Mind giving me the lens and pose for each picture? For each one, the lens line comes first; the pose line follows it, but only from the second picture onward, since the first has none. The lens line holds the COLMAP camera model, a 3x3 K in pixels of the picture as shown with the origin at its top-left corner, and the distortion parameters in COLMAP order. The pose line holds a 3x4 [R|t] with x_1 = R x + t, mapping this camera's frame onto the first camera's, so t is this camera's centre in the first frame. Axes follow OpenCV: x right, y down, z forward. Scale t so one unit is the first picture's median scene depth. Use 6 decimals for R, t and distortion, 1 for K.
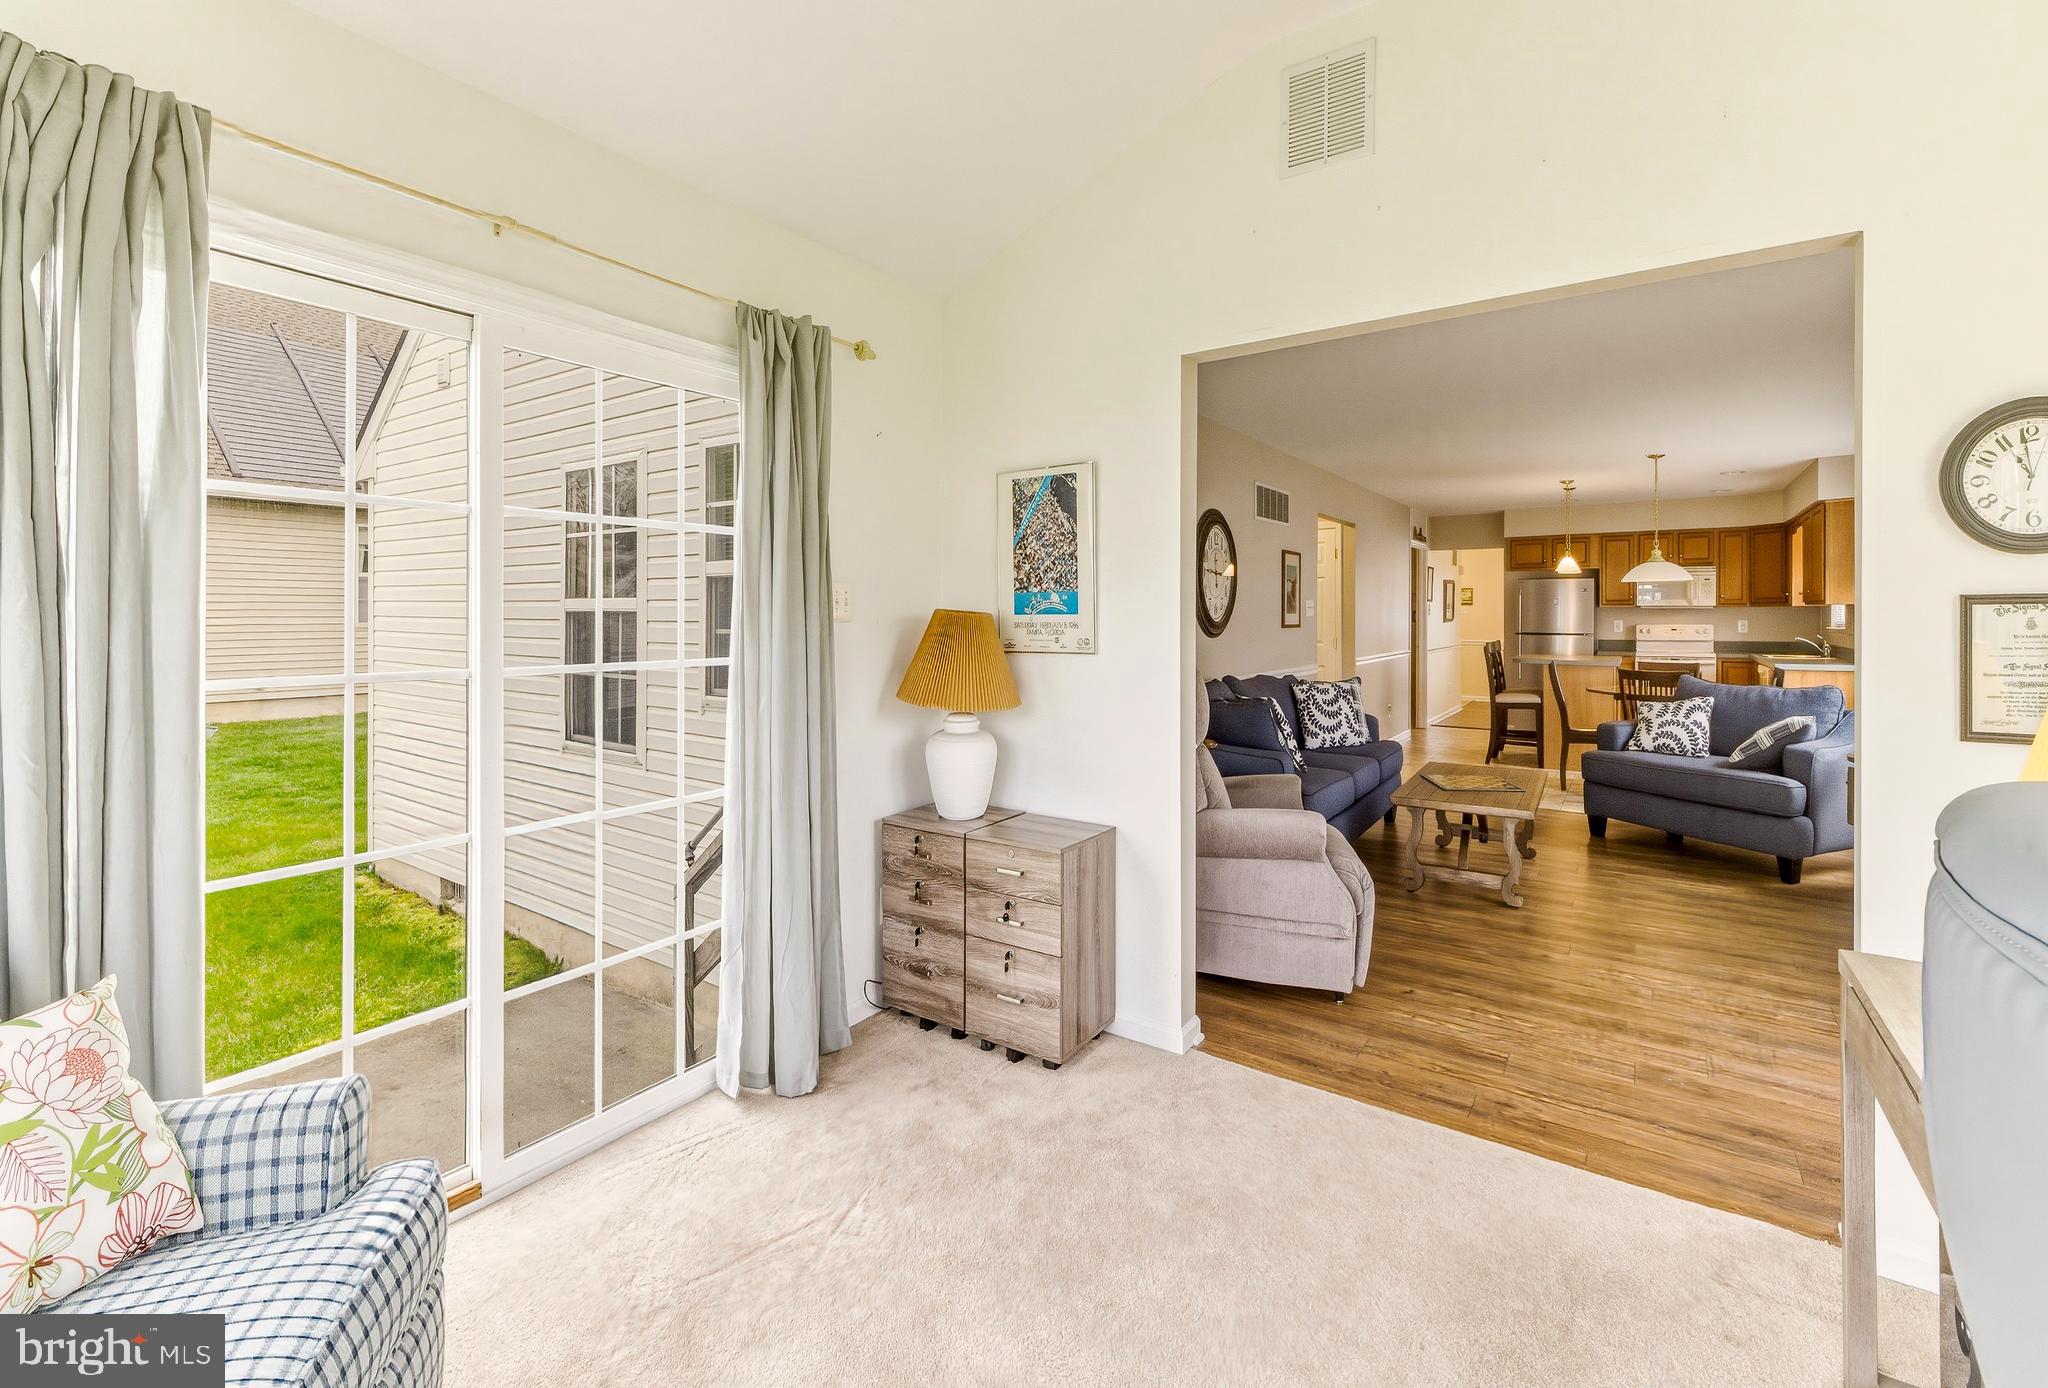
lens RADIAL K [[878.9, 0, 1029.8], [0, 878.9, 618.1], [0, 0, 1]] dist [-0.000054, -0.000064]
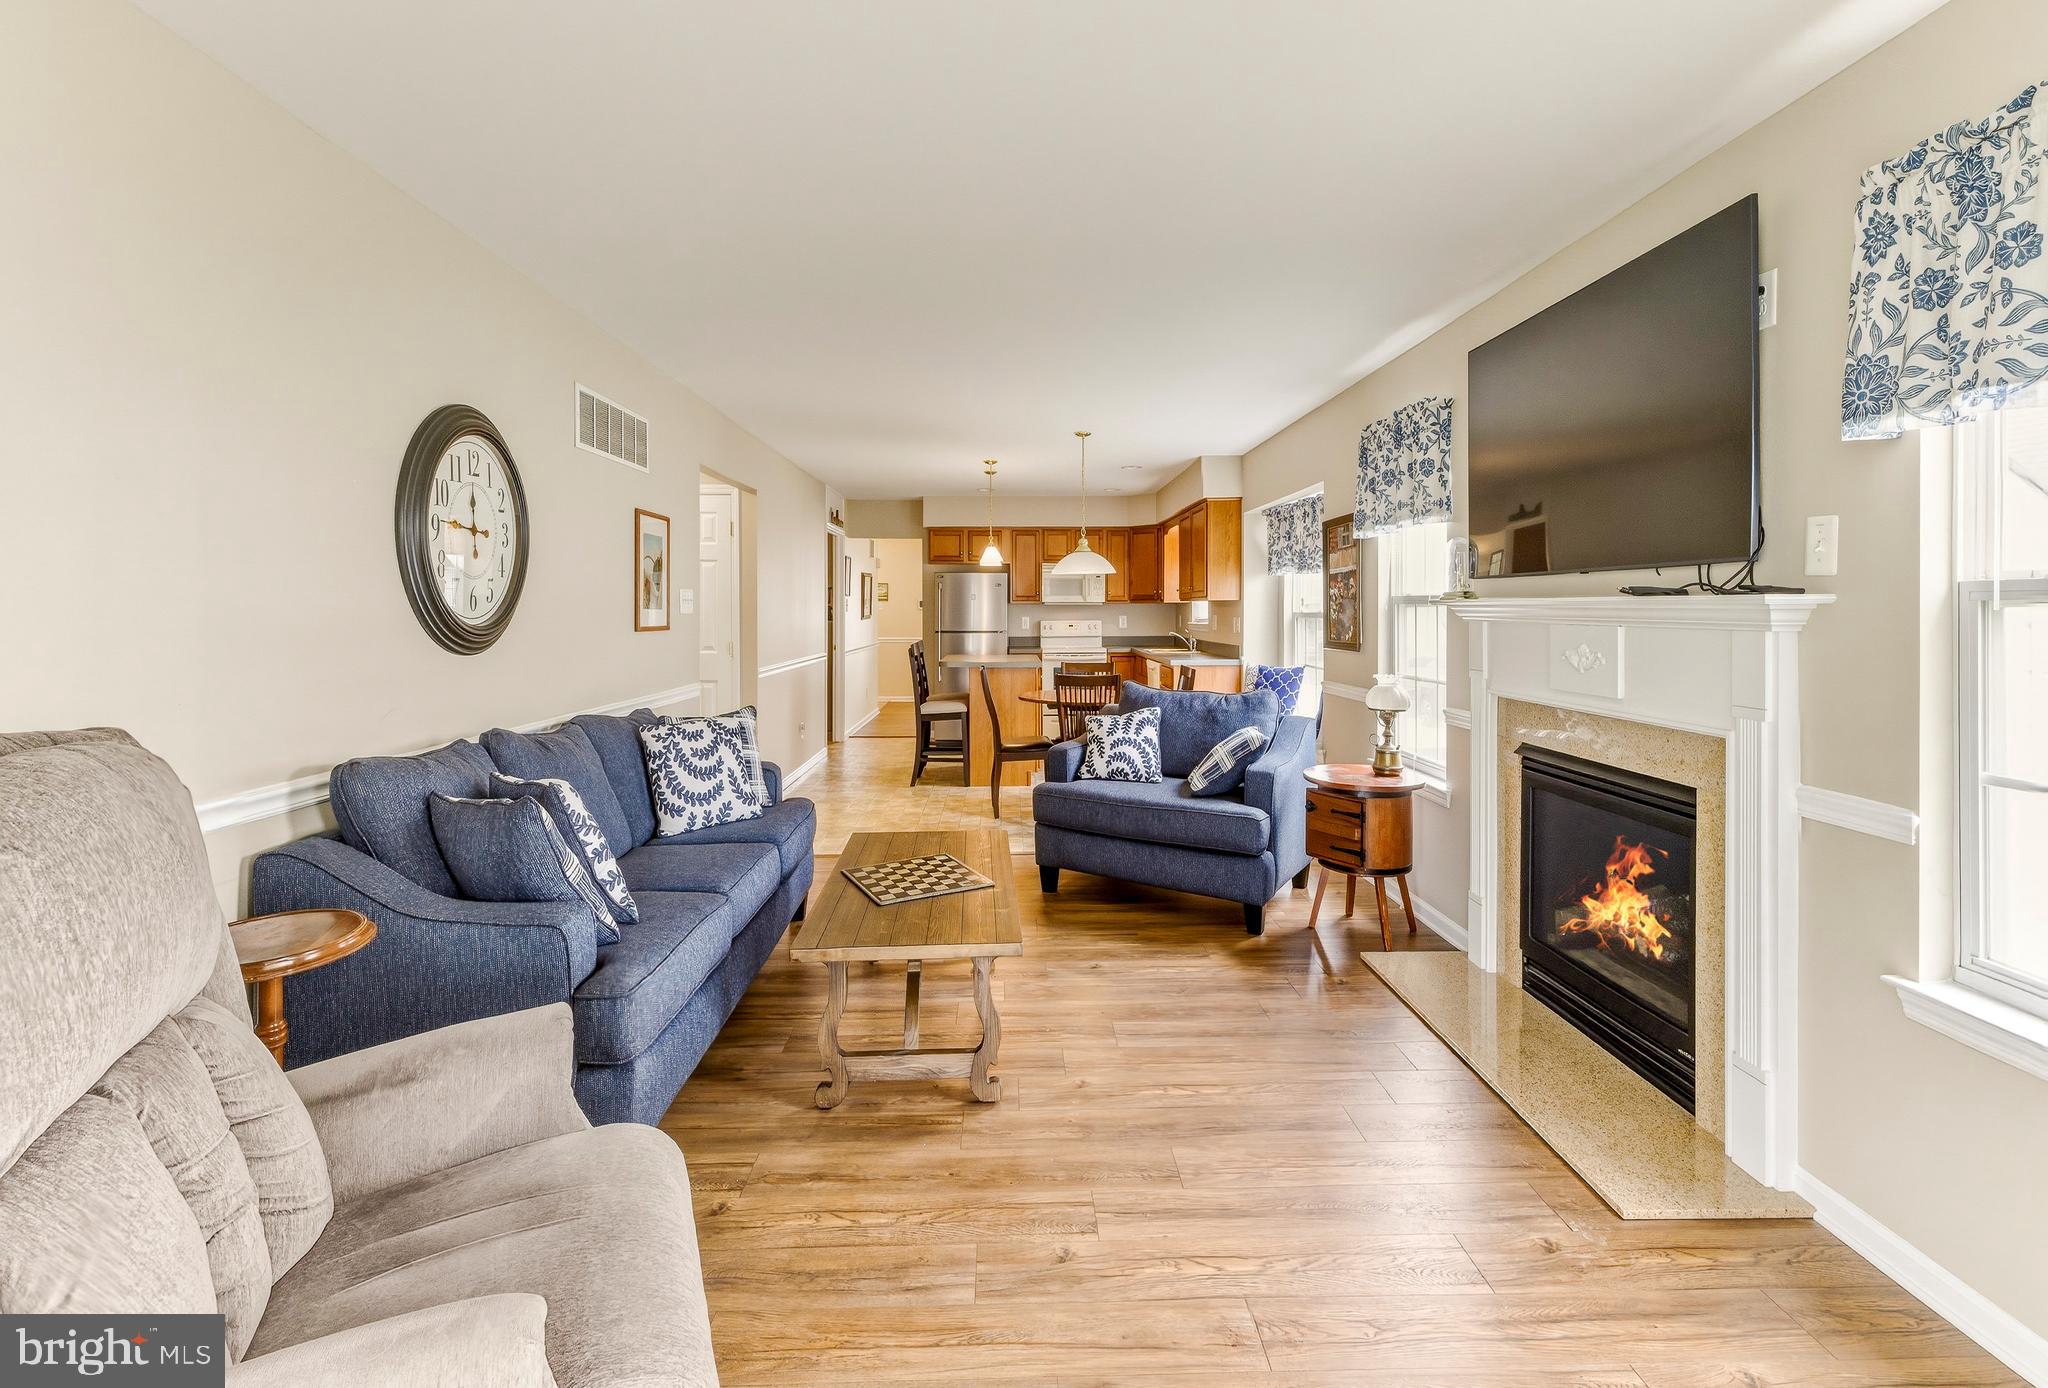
lens RADIAL K [[878.9, 0, 1029.8], [0, 878.9, 618.1], [0, 0, 1]] dist [-0.000054, -0.000064]
pose [[0.804502, -0.004817, 0.593930, 0.155810], [0.002433, 0.999985, 0.004815, -0.001244], [-0.593944, -0.002429, 0.804502, 0.359146]]
